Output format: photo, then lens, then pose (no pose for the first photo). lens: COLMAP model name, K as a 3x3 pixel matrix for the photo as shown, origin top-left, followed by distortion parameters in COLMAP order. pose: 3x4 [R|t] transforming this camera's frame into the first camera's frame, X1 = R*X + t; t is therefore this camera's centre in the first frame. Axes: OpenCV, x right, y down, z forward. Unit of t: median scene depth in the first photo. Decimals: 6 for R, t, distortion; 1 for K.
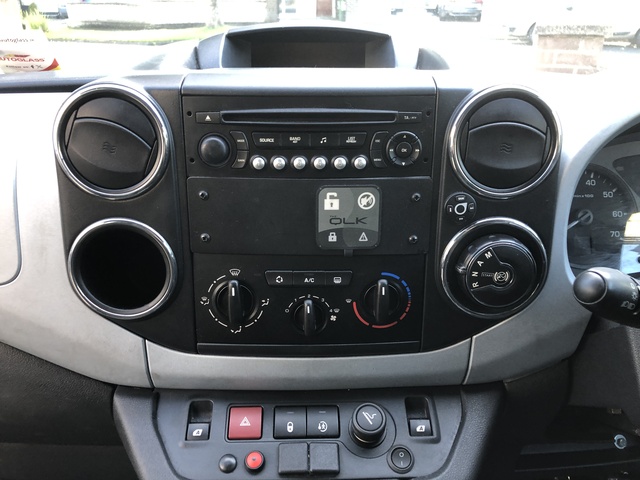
lens RADIAL K [[519.7, 0, 319.2], [0, 519.7, 236.4], [0, 0, 1]] dist [0.059751, -0.084778]
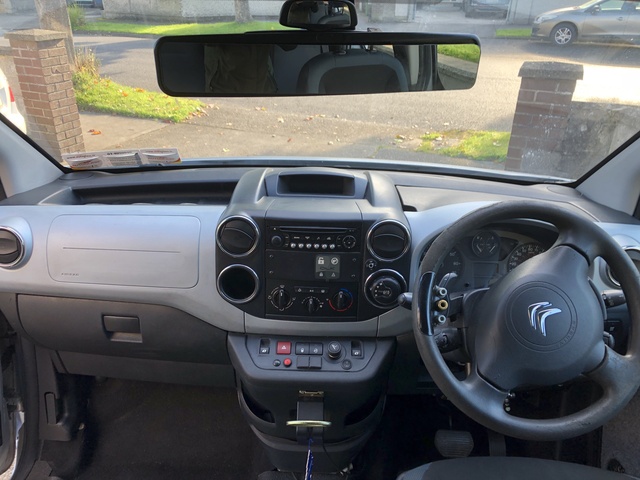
lens RADIAL K [[519.7, 0, 319.2], [0, 519.7, 236.4], [0, 0, 1]] dist [0.059751, -0.084778]
pose [[0.998751, 0.032334, -0.038086, 0.103429], [-0.031507, 0.999259, 0.022130, -0.232568], [0.038773, -0.020902, 0.999029, -1.484556]]
